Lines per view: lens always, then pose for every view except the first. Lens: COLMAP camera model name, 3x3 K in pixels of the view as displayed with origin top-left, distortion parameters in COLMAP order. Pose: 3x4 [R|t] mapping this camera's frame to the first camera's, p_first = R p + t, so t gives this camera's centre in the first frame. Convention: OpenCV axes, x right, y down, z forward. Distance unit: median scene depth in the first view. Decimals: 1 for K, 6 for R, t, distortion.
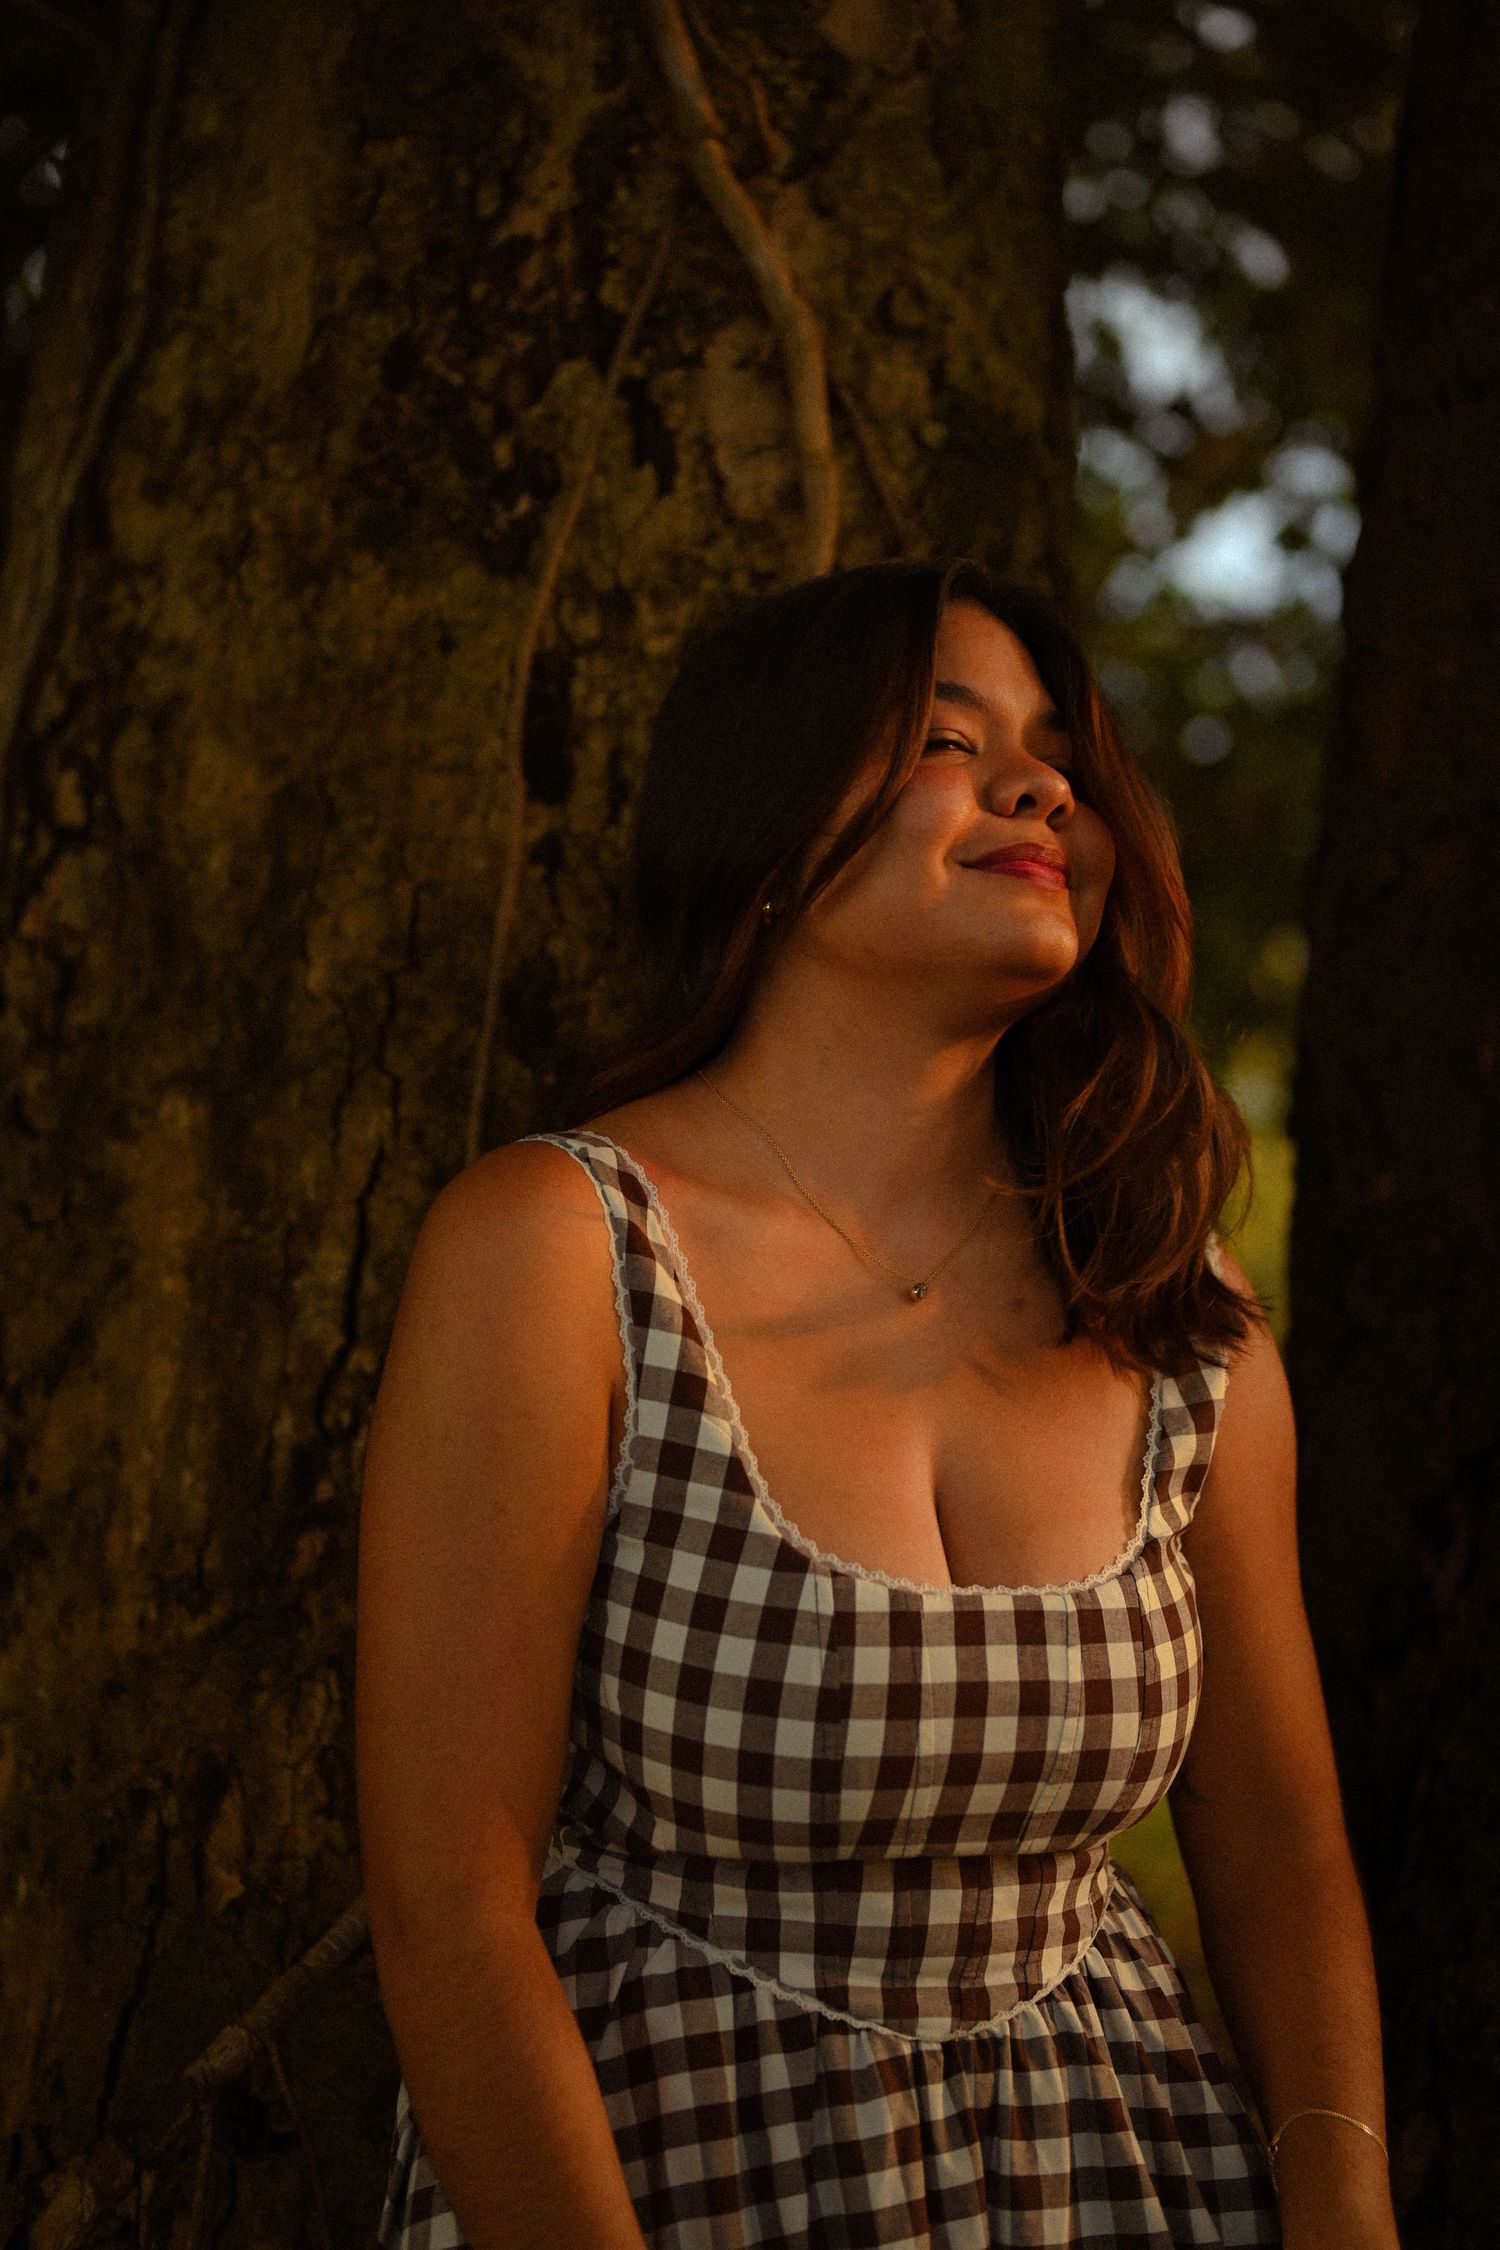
lens RADIAL K [[3743.6, 0, 747.0], [0, 3743.6, 1171.4], [0, 0, 1]] dist [0.023042, -0.064877]
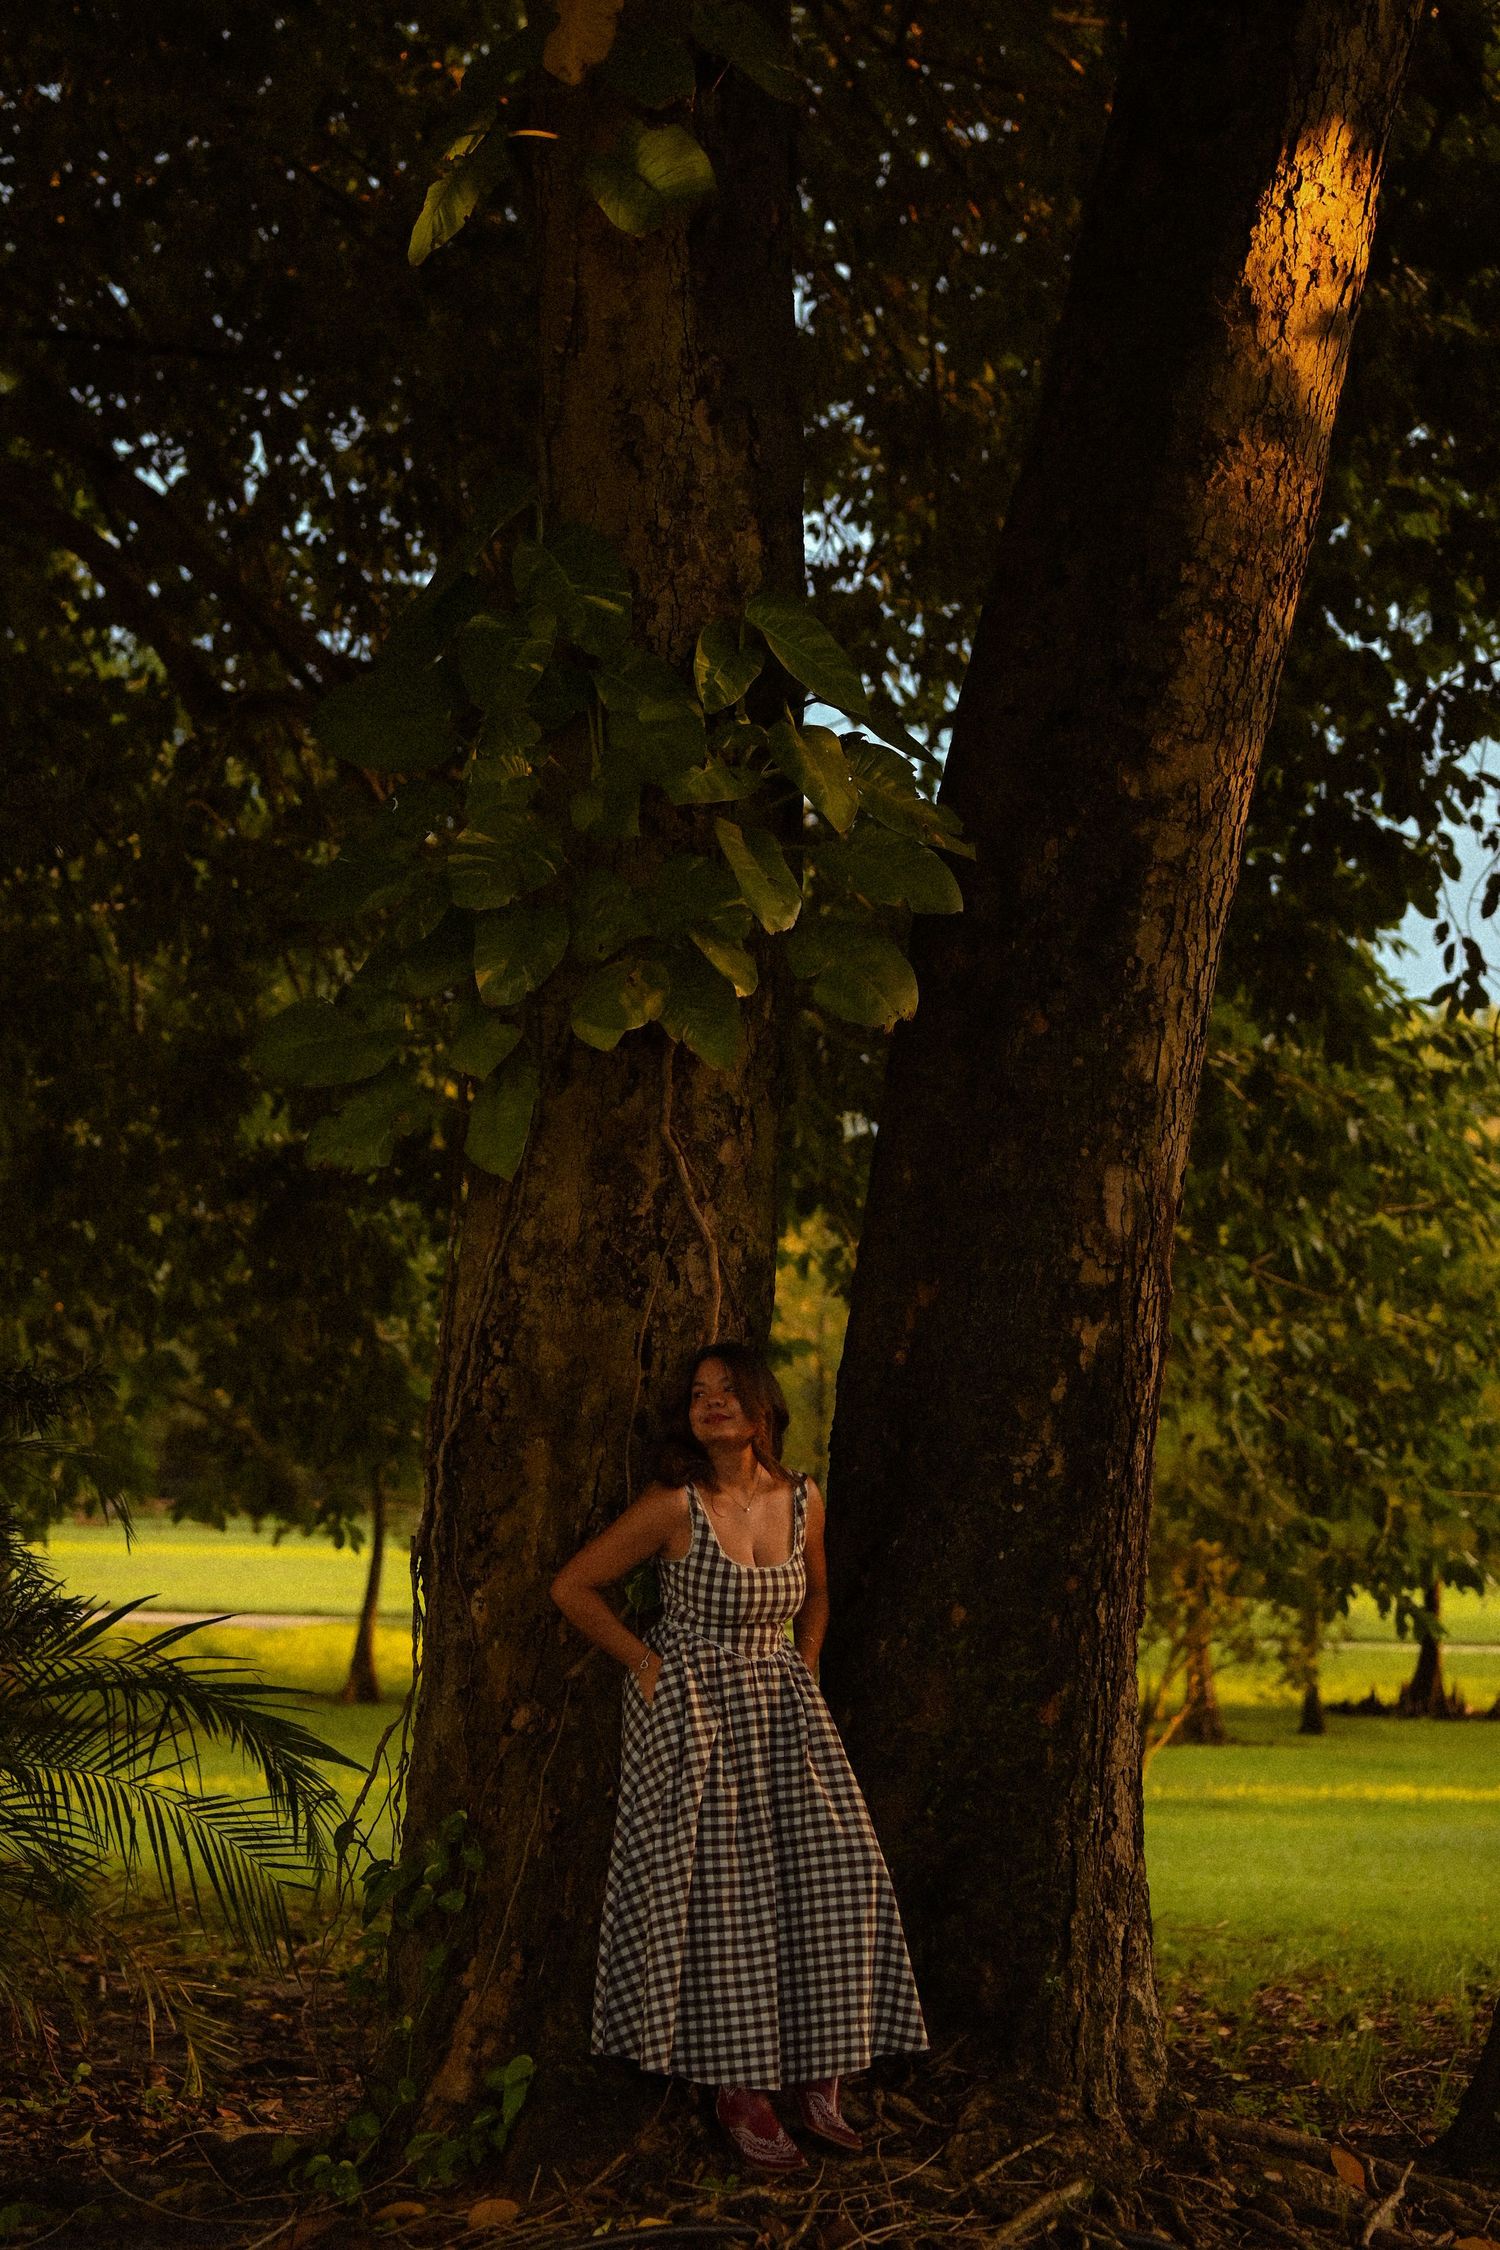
lens RADIAL K [[5039.5, 0, 749.0], [0, 5039.5, 975.7], [0, 0, 1]] dist [0.023516, -0.072356]
pose [[0.988344, 0.048360, 0.144354, -0.714937], [-0.044611, 0.998581, -0.029097, -0.355107], [-0.145557, 0.022318, 0.989098, -4.168437]]
